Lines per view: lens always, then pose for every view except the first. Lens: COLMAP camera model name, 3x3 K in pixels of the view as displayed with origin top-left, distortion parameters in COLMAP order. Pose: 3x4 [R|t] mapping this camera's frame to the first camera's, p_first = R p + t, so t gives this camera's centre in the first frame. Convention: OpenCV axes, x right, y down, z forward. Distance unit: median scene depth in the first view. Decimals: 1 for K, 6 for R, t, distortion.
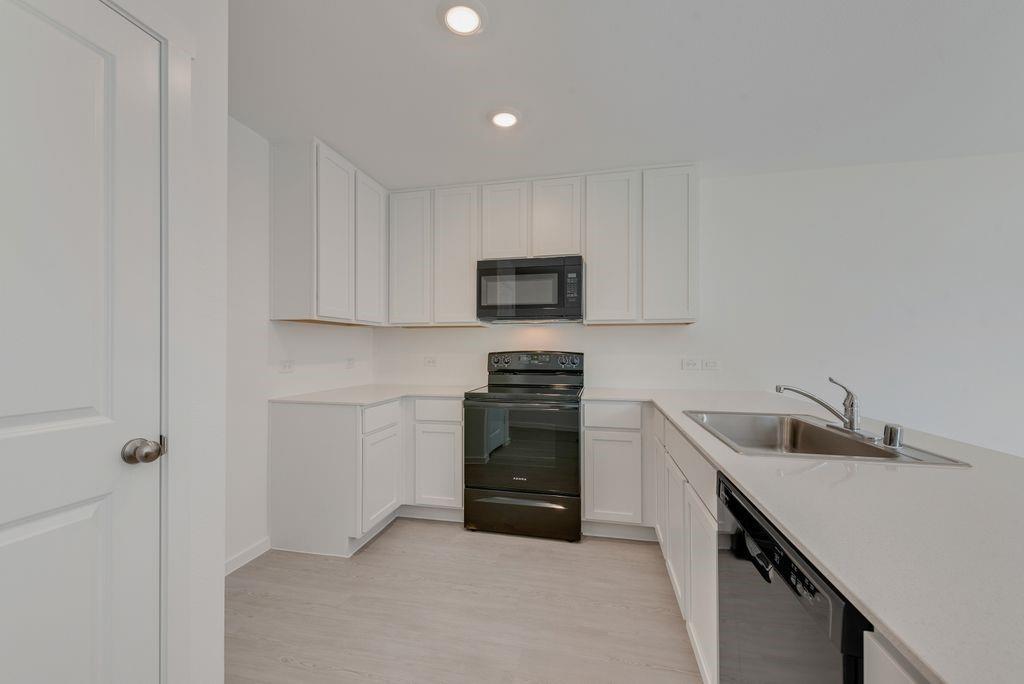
lens RADIAL K [[402.0, 0, 511.6], [0, 402.0, 345.8], [0, 0, 1]] dist [-0.000103, -0.000154]
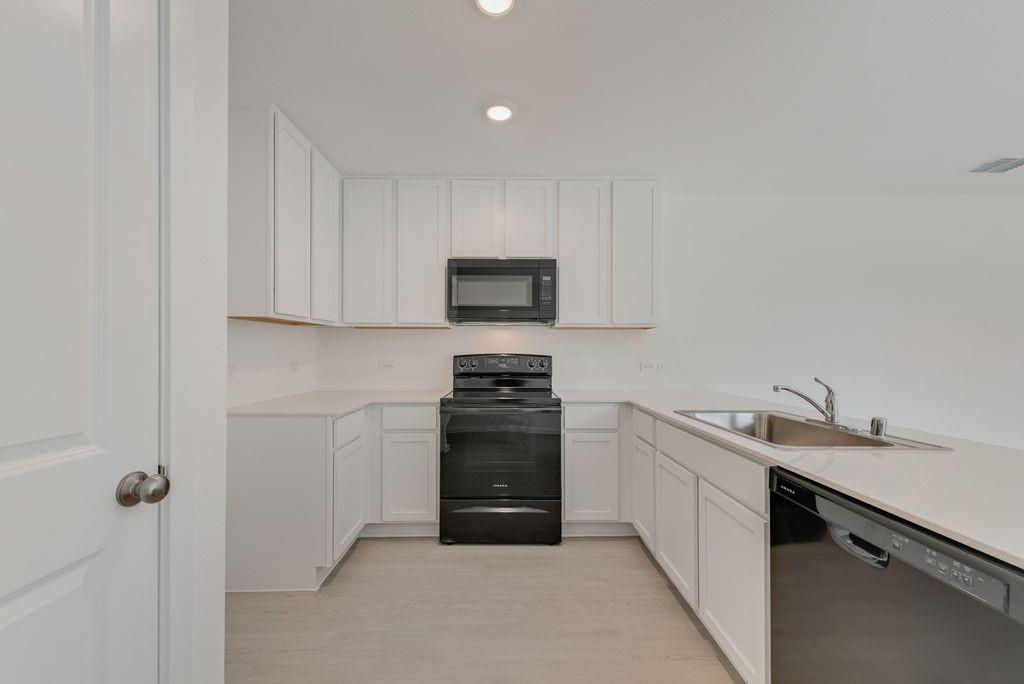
lens RADIAL K [[402.9, 0, 510.5], [0, 402.9, 348.6], [0, 0, 1]] dist [0.001089, 0.000120]
pose [[0.974054, 0.003533, 0.226287, -0.171584], [-0.003873, 0.999992, 0.001058, -0.001163], [-0.226282, -0.001907, 0.974060, 0.045629]]
